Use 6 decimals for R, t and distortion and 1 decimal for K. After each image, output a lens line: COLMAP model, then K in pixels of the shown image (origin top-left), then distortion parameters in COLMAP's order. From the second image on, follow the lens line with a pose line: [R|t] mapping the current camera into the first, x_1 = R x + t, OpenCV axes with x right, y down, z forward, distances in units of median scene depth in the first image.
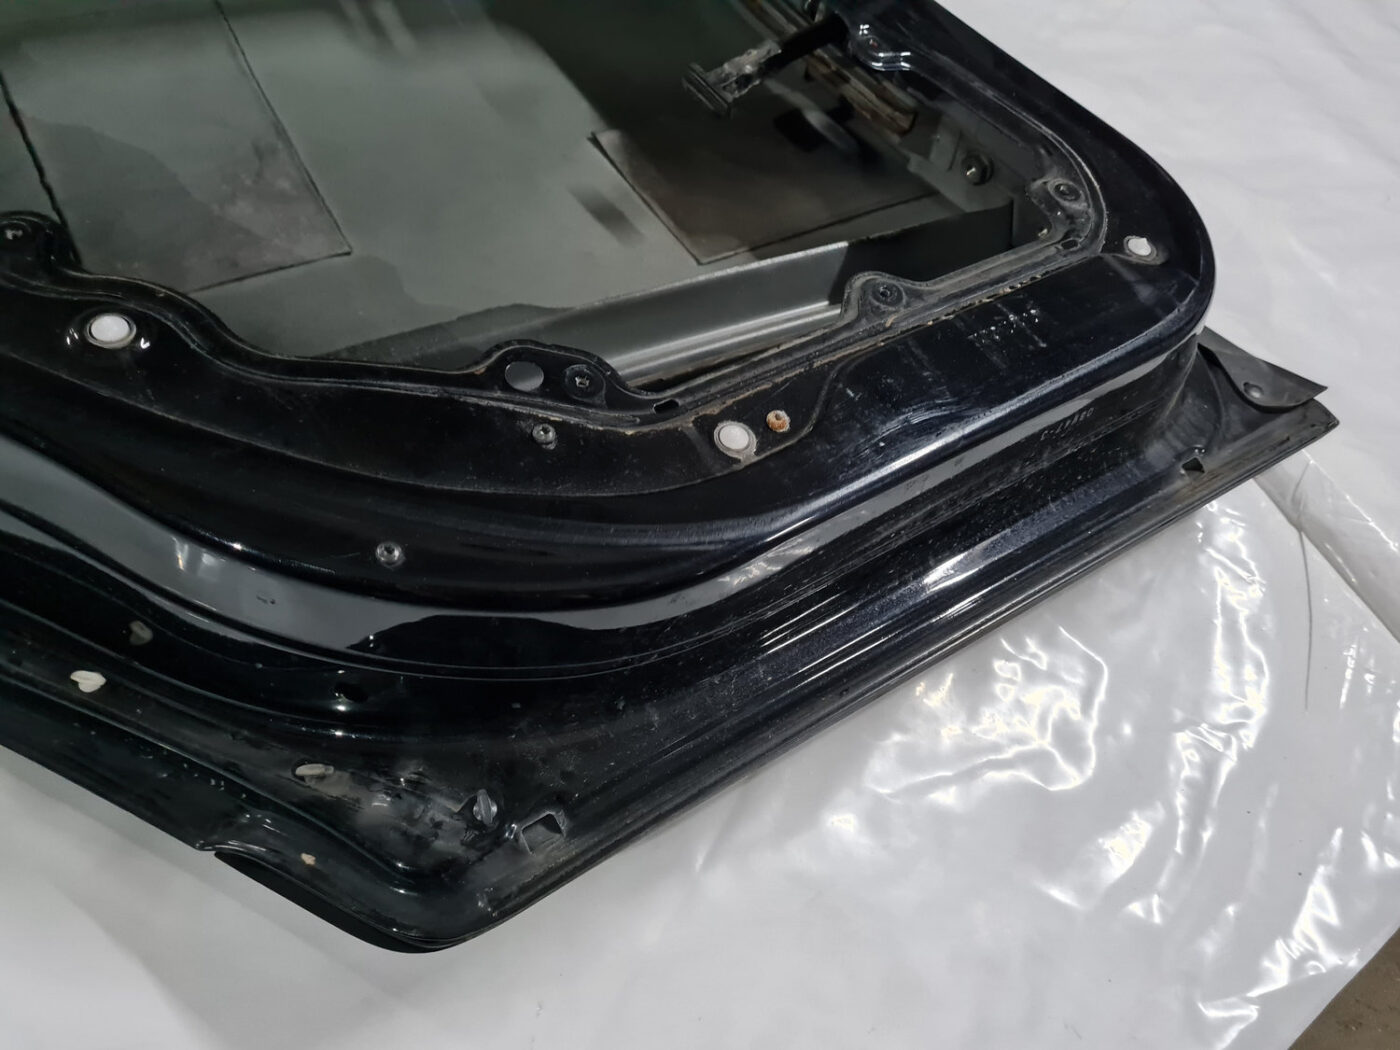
lens RADIAL K [[1102.3, 0, 700.0], [0, 1102.3, 525.0], [0, 0, 1]] dist [0.049227, -0.017944]
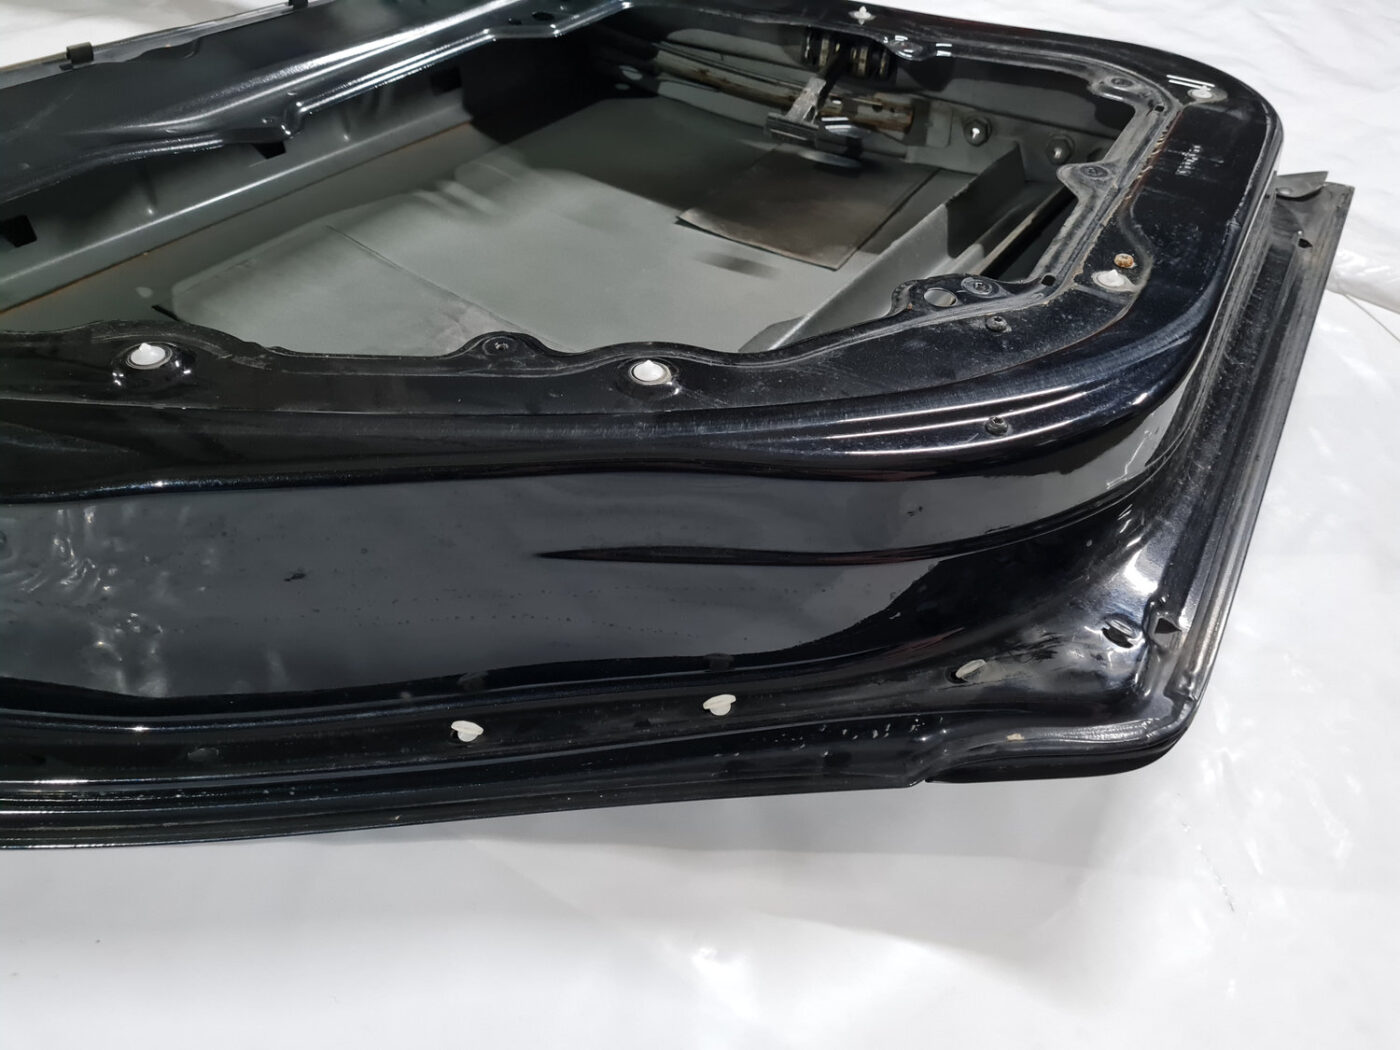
lens RADIAL K [[1102.3, 0, 700.0], [0, 1102.3, 525.0], [0, 0, 1]] dist [0.049227, -0.017944]
pose [[0.887223, -0.403433, 0.223779, -0.647777], [0.434596, 0.893634, -0.111997, 0.085721], [-0.154793, 0.196620, 0.968184, -0.030189]]
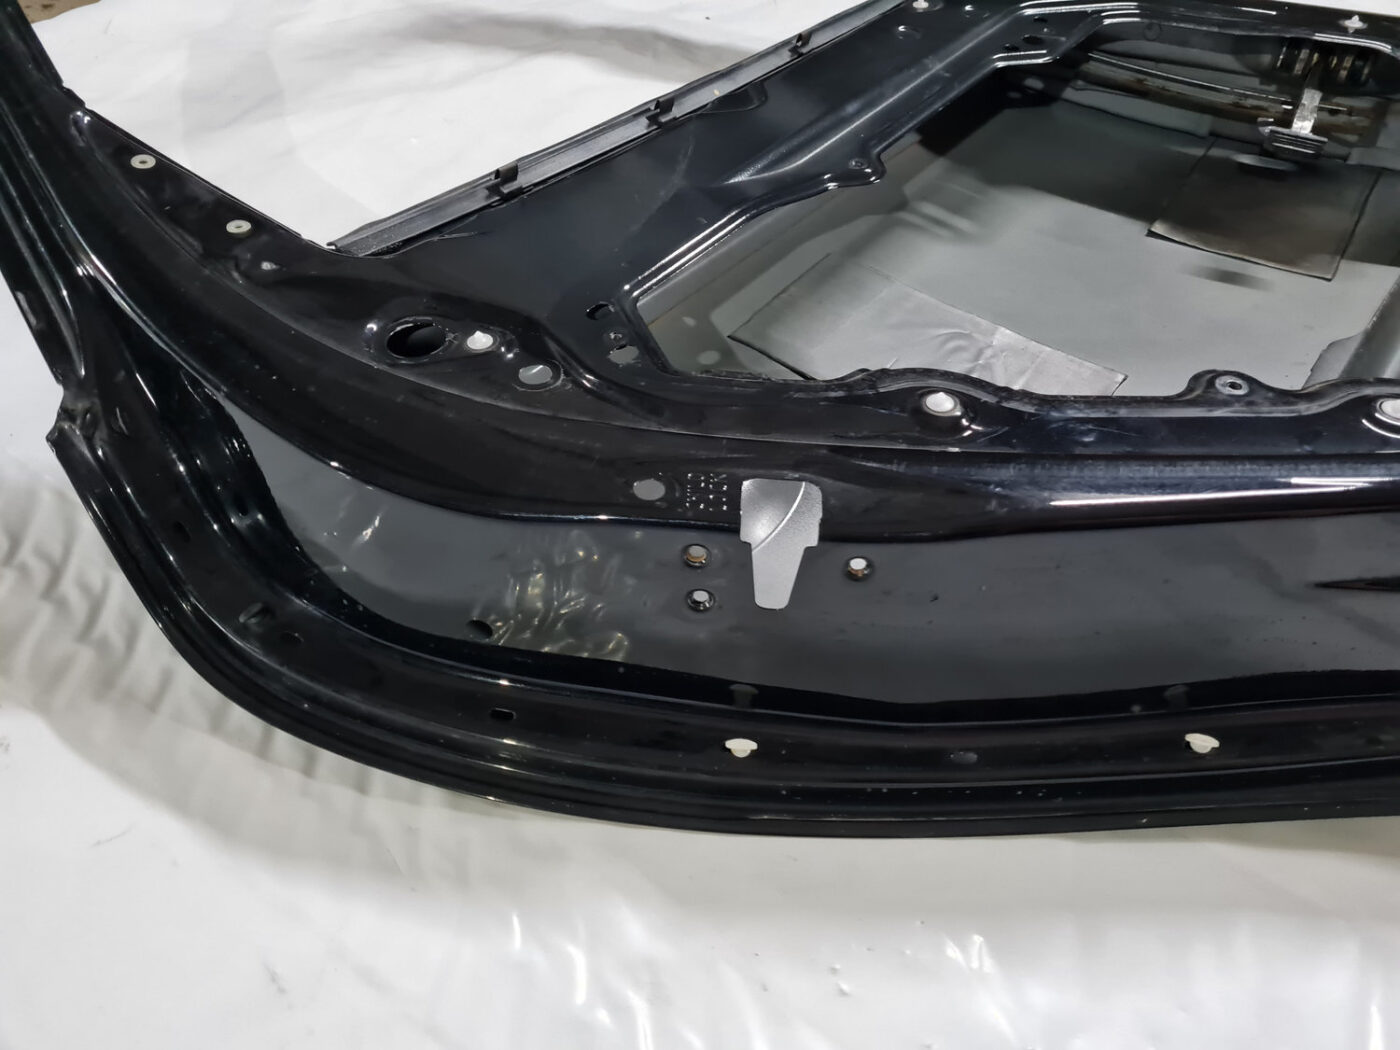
lens RADIAL K [[1102.3, 0, 700.0], [0, 1102.3, 525.0], [0, 0, 1]] dist [0.049227, -0.017944]
pose [[0.902219, -0.407376, 0.141583, -1.152100], [0.424402, 0.897017, -0.123466, -0.192073], [-0.076705, 0.171482, 0.982197, -0.059120]]
